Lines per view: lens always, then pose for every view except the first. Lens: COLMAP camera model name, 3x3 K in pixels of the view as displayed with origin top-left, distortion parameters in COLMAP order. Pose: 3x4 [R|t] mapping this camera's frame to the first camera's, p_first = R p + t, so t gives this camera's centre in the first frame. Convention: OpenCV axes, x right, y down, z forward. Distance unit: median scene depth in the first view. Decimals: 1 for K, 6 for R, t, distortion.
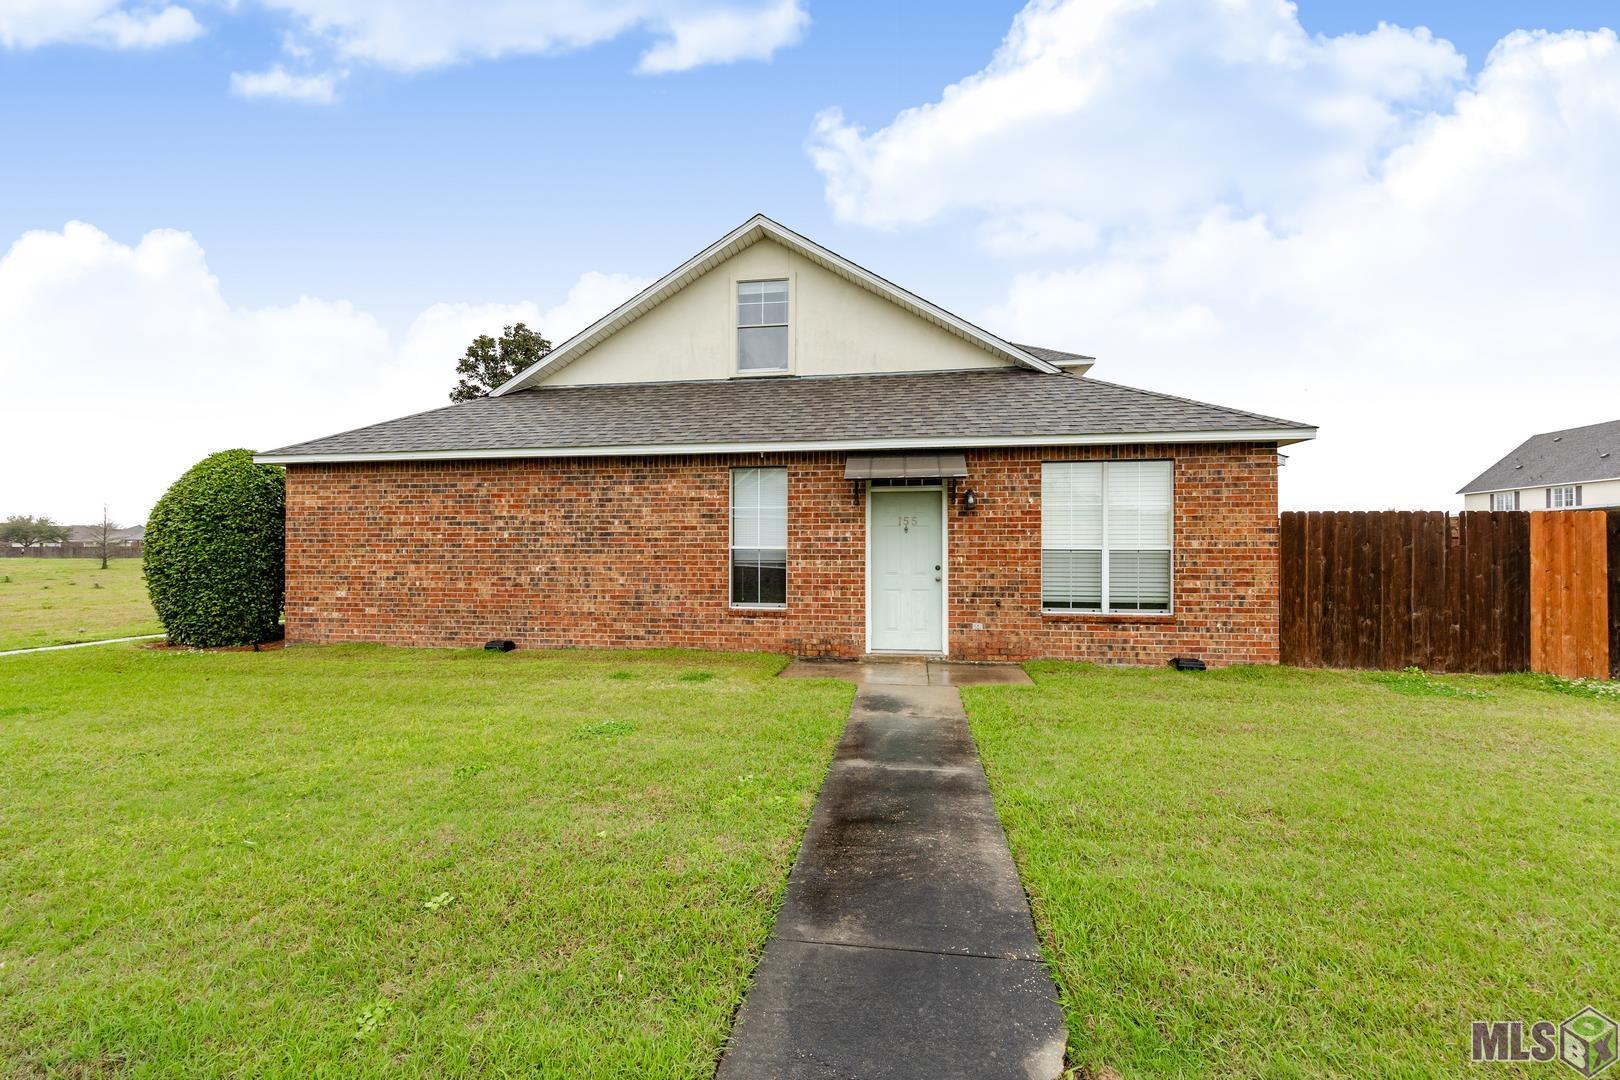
lens RADIAL K [[631.6, 0, 808.0], [0, 631.6, 546.4], [0, 0, 1]] dist [0.002564, 0.000113]
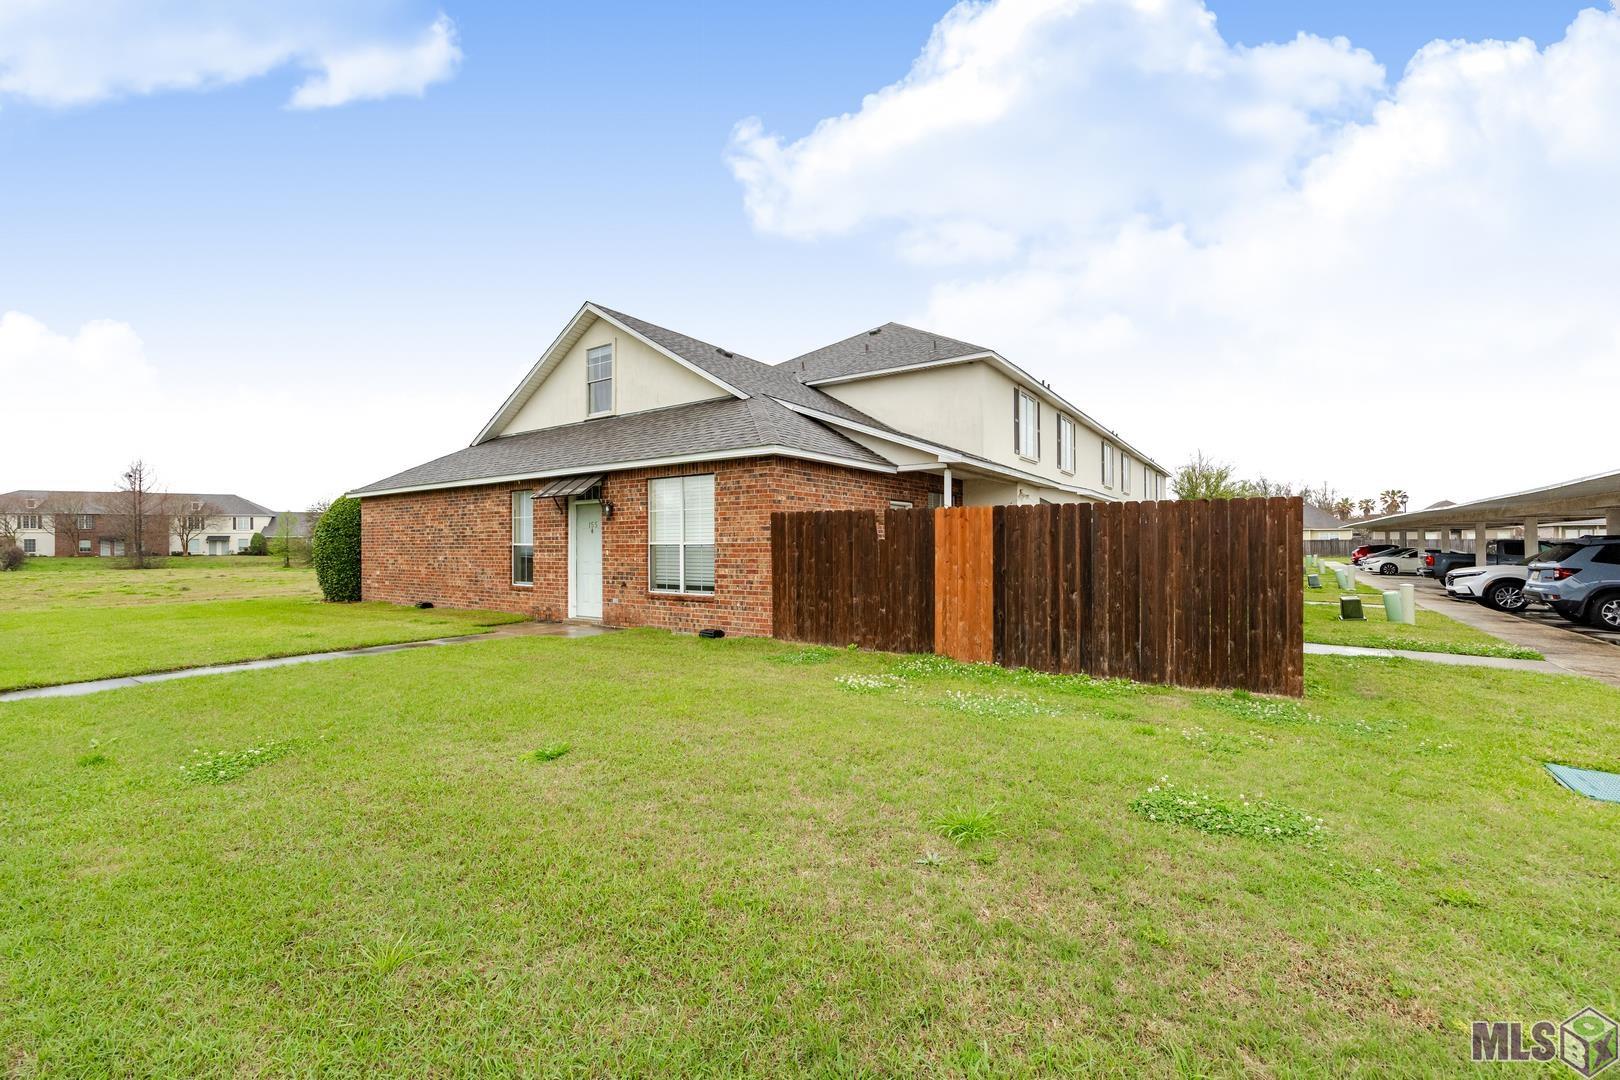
lens RADIAL K [[676.8, 0, 810.3], [0, 676.8, 547.0], [0, 0, 1]] dist [-0.019519, -0.000069]
pose [[0.897797, -0.002948, -0.440399, 1.268063], [0.003494, 0.999994, 0.000428, 0.010189], [0.440395, -0.001923, 0.897802, -0.127595]]
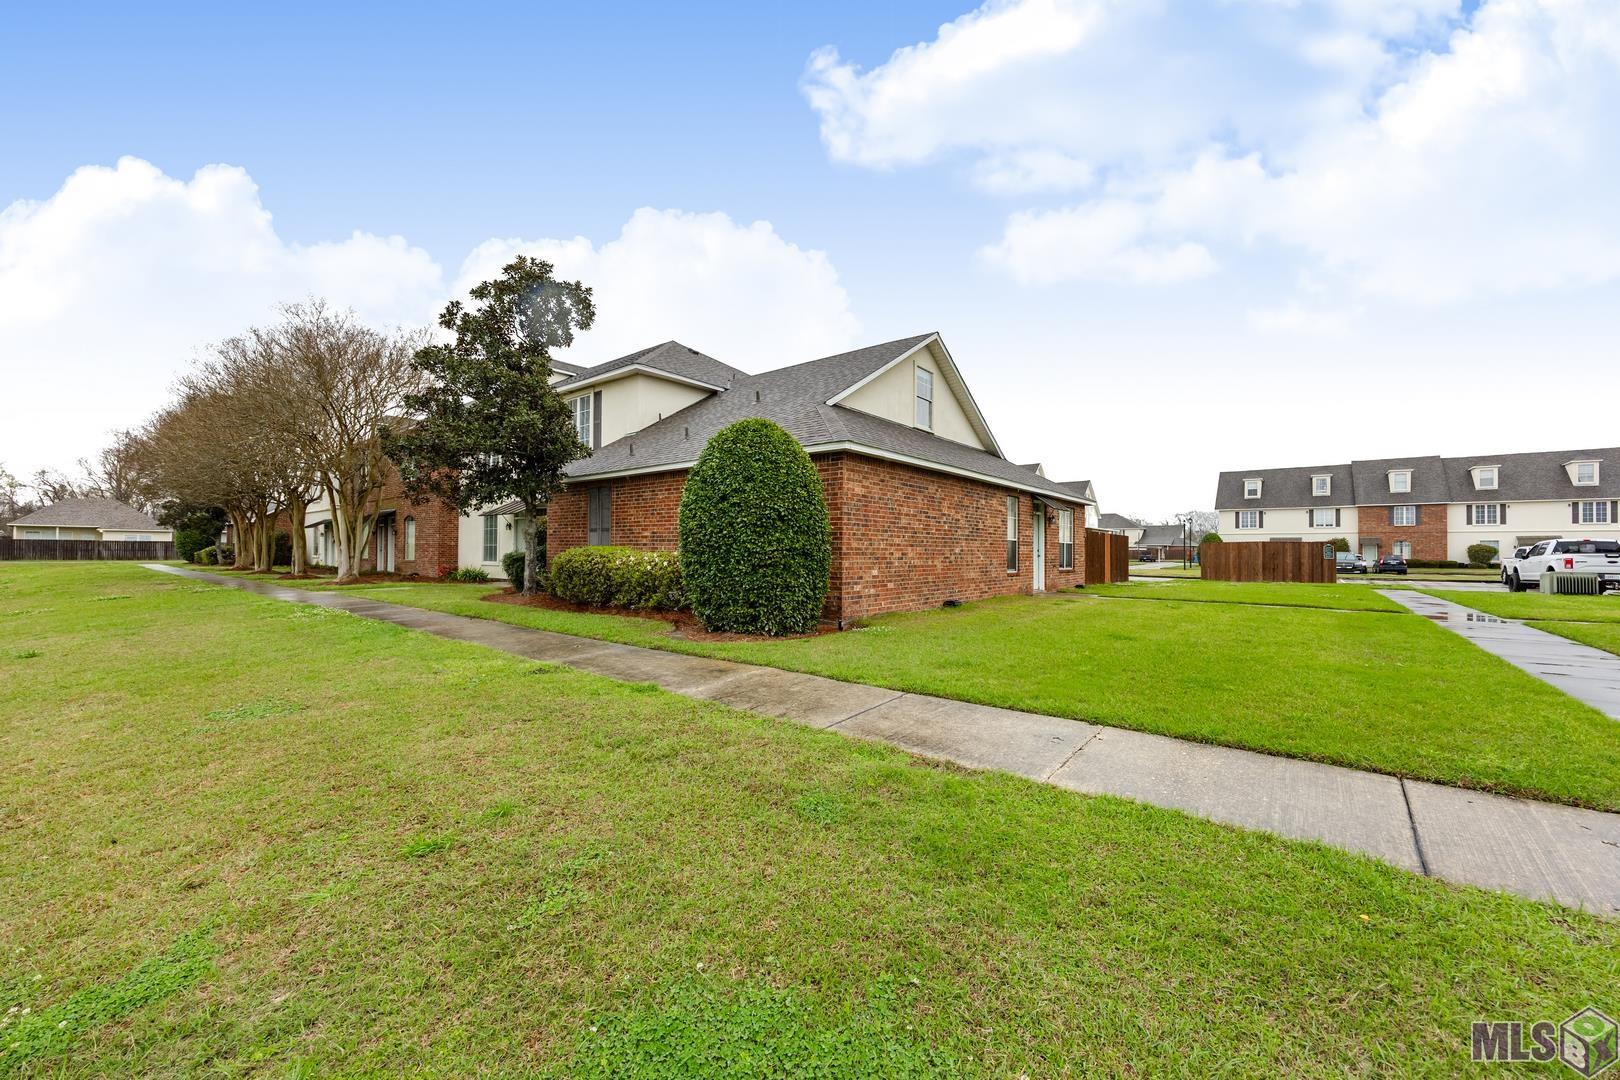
lens RADIAL K [[631.6, 0, 809.6], [0, 631.6, 544.4], [0, 0, 1]] dist [0.002564, 0.000113]
pose [[0.500211, 0.013526, 0.865798, -2.056331], [-0.004881, 0.999906, -0.012801, 0.045181], [-0.865890, 0.002177, 0.500230, 0.608186]]
